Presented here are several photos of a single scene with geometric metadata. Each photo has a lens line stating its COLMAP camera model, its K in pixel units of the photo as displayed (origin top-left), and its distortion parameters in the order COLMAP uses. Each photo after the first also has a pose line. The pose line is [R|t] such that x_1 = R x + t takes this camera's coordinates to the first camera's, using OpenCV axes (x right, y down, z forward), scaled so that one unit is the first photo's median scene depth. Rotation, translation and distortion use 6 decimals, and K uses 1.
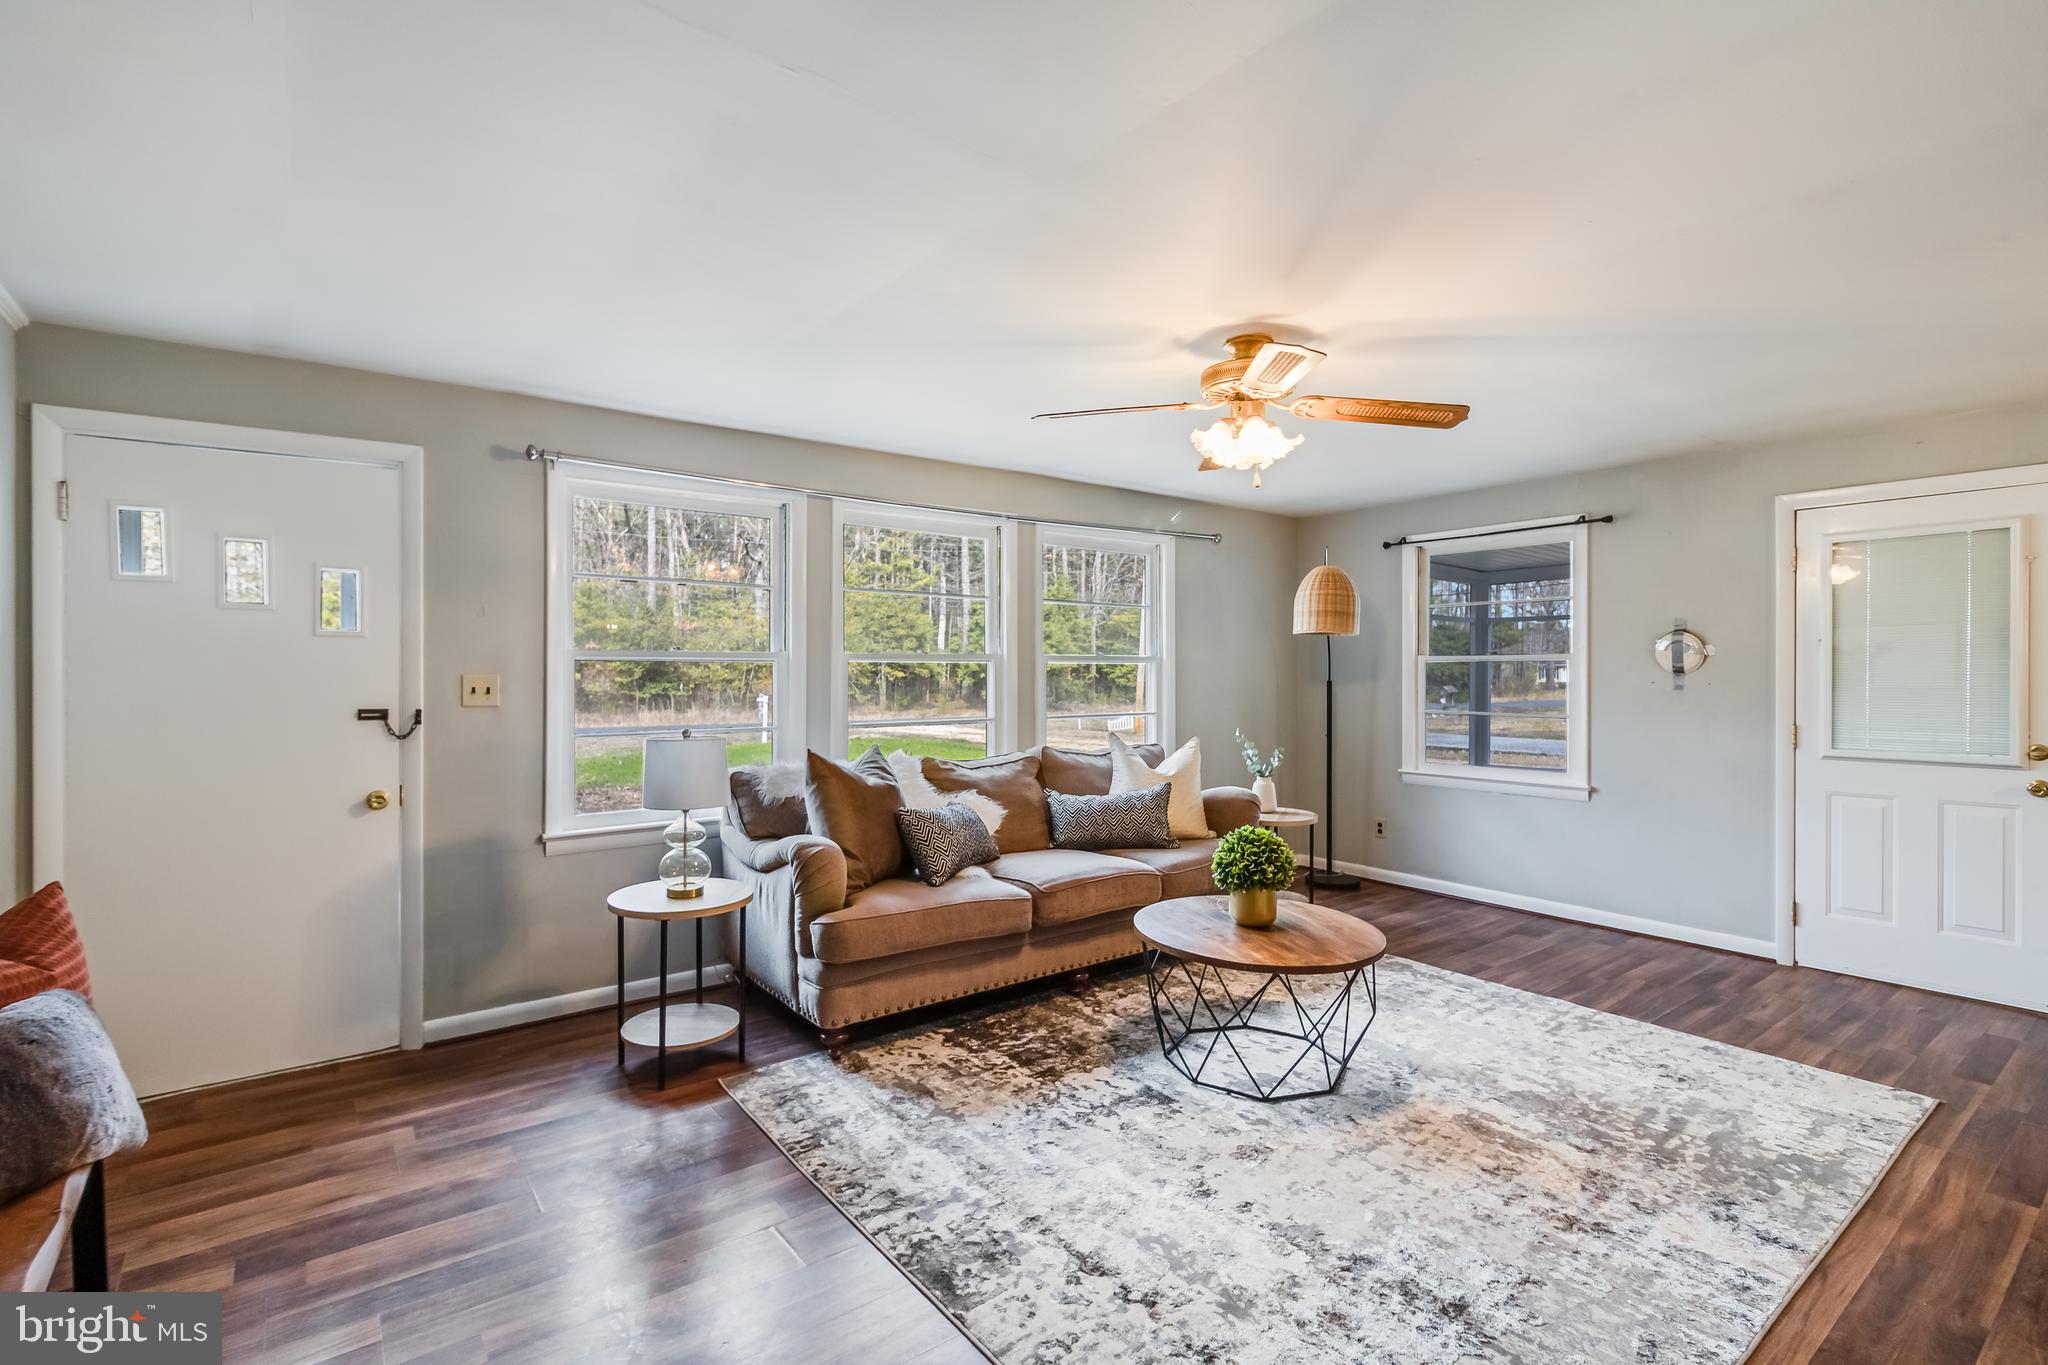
lens RADIAL K [[941.6, 0, 1024.0], [0, 941.6, 682.5], [0, 0, 1]] dist [0.000087, -0.000365]
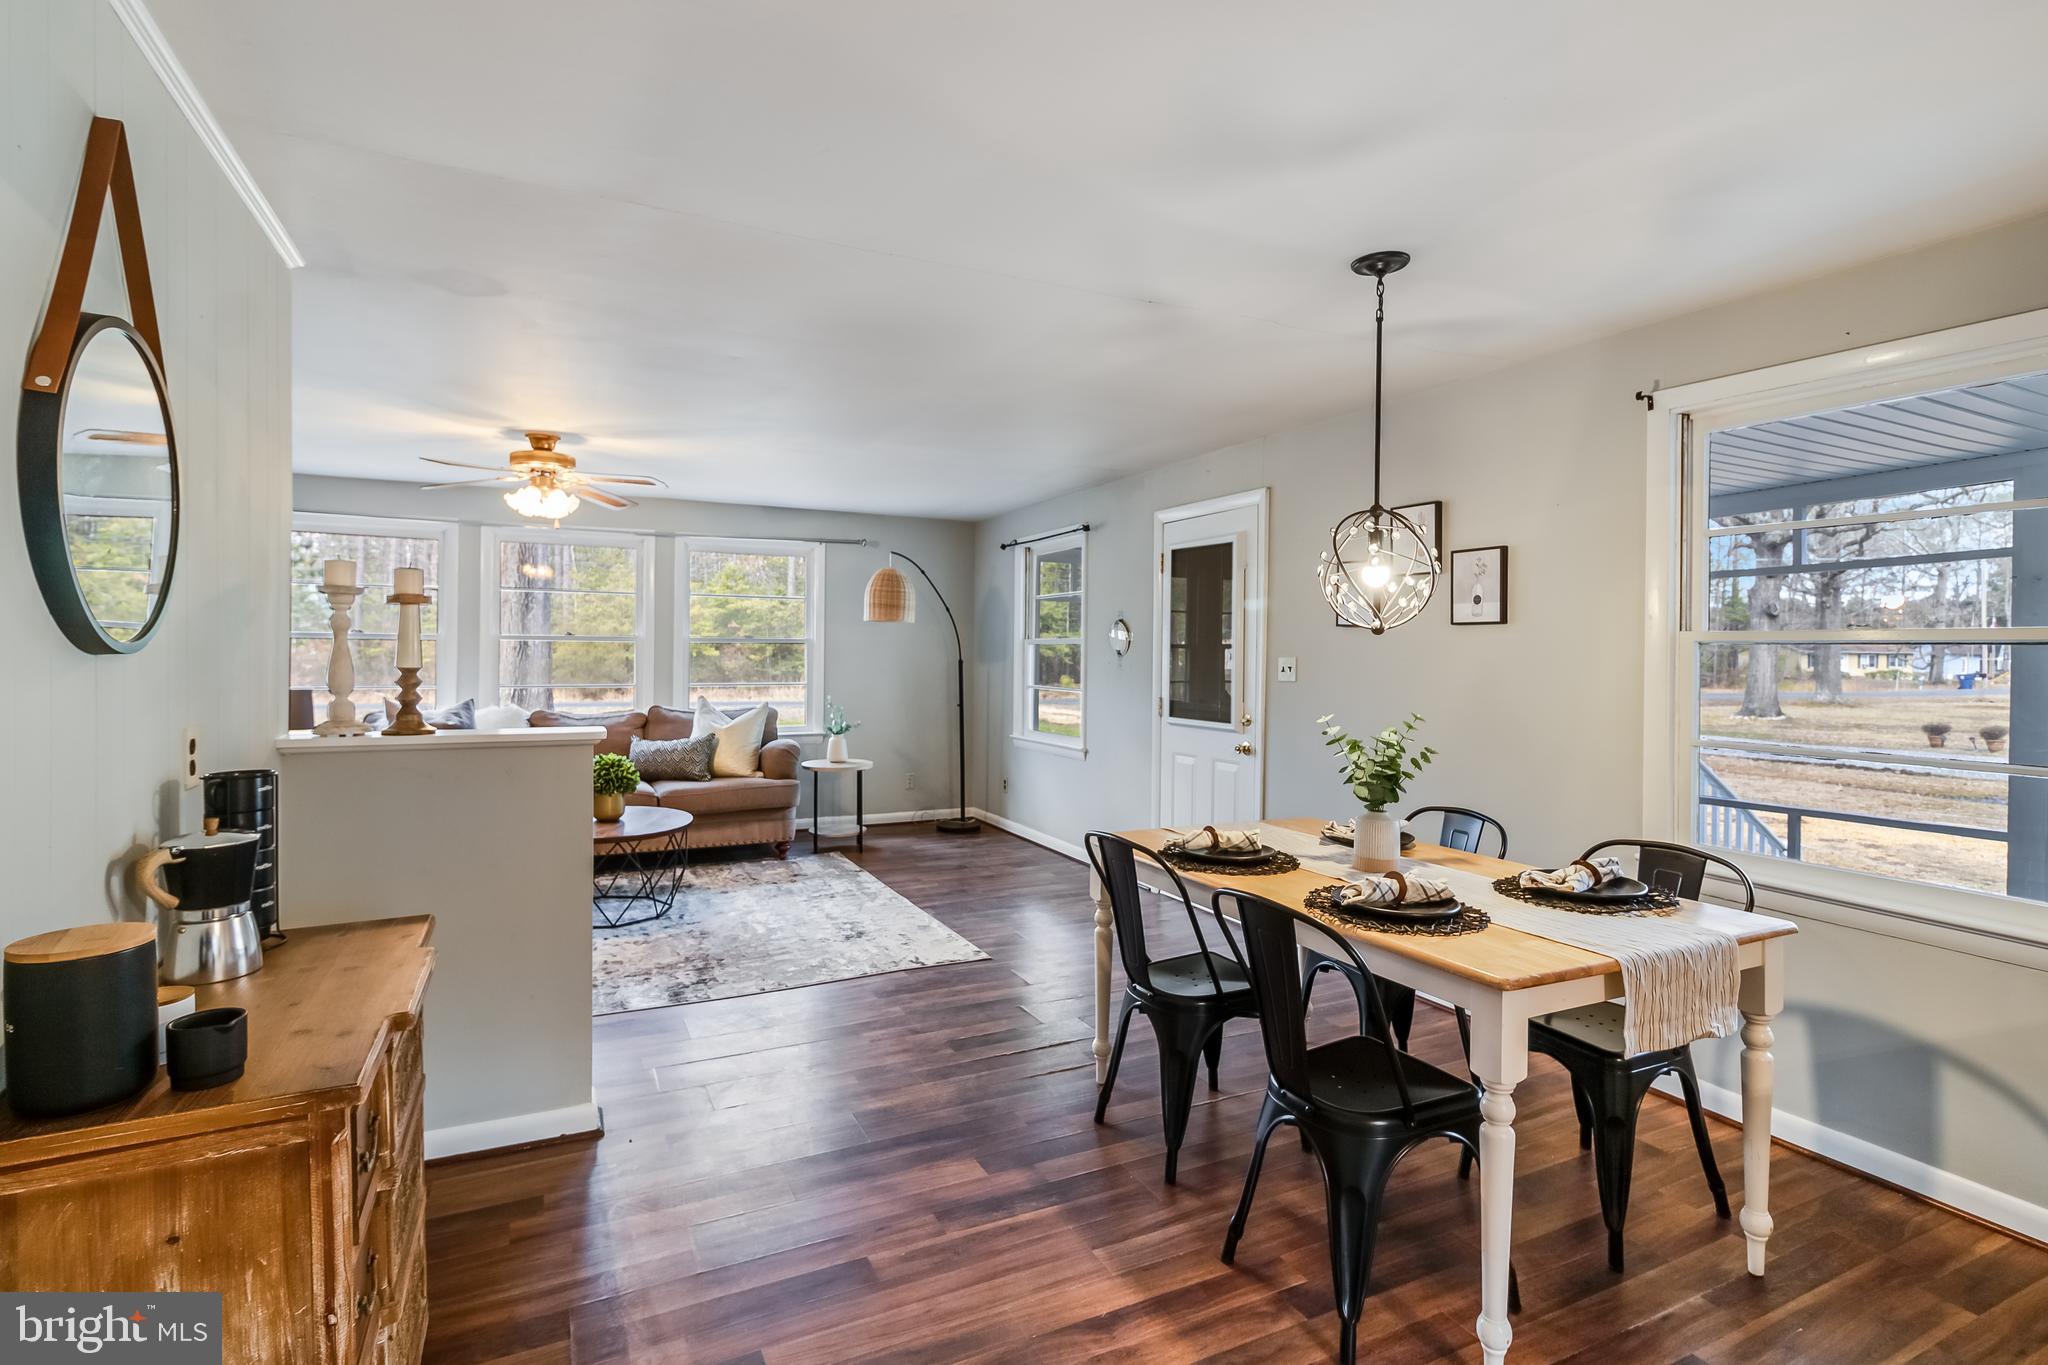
lens RADIAL K [[993.2, 0, 1037.0], [0, 993.2, 663.3], [0, 0, 1]] dist [0.001692, -0.000010]
pose [[0.982759, 0.012723, -0.184451, 1.047268], [-0.013092, 0.999914, -0.000786, 0.004045], [0.184425, 0.003187, 0.982841, -0.357046]]
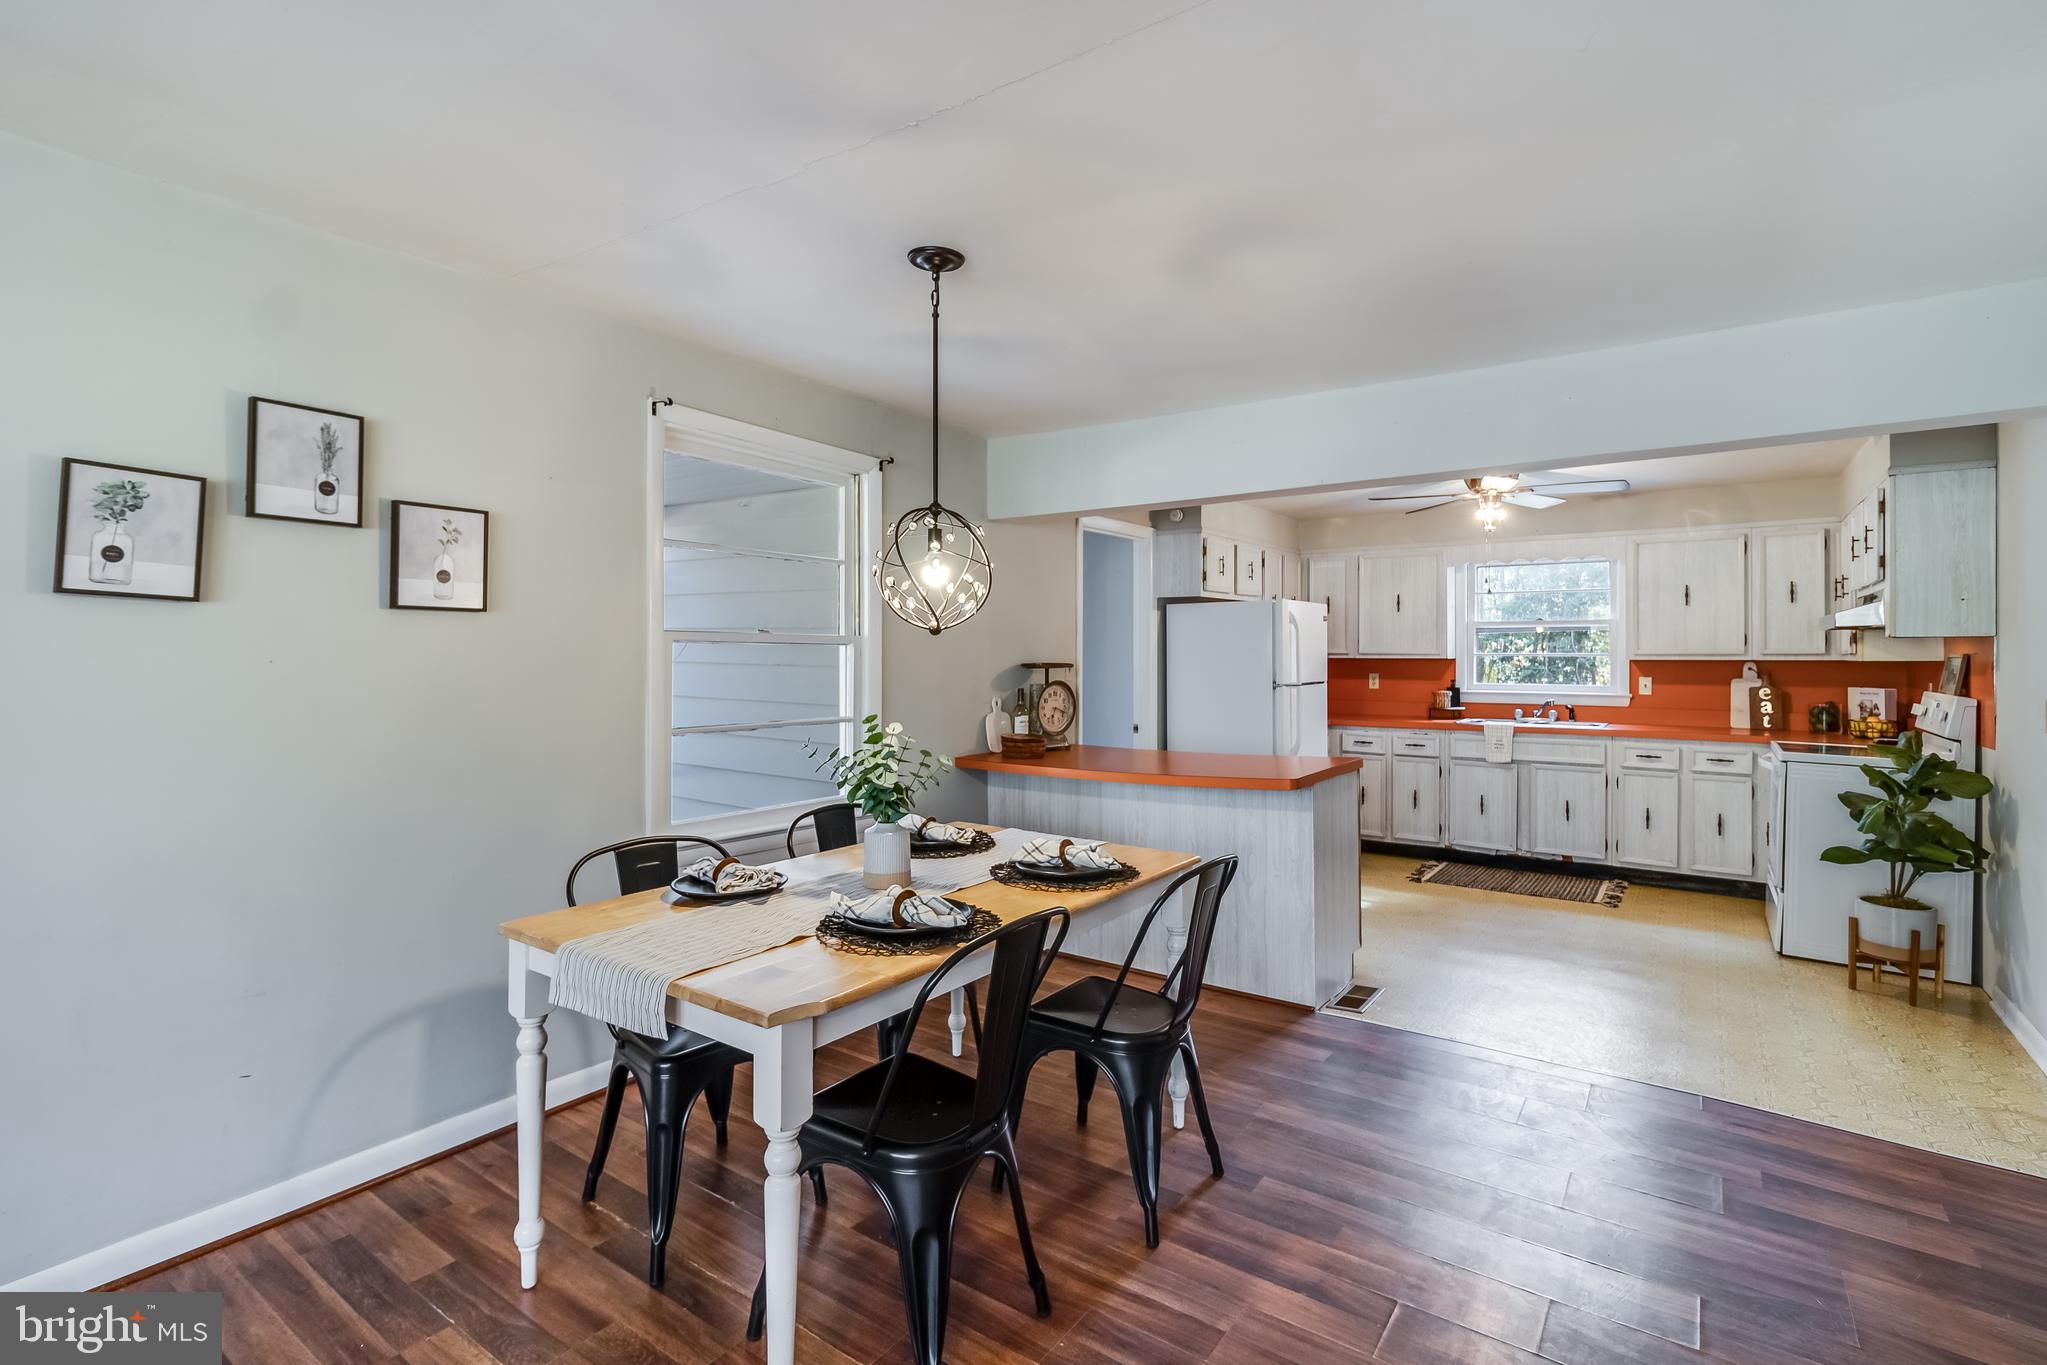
lens RADIAL K [[950.6, 0, 1024.9], [0, 950.6, 653.5], [0, 0, 1]] dist [0.001565, 0.000286]
pose [[-0.300525, 0.001703, 0.953773, 0.511628], [0.009320, 0.999956, 0.001152, -0.007006], [-0.953729, 0.009235, -0.300527, 0.506401]]
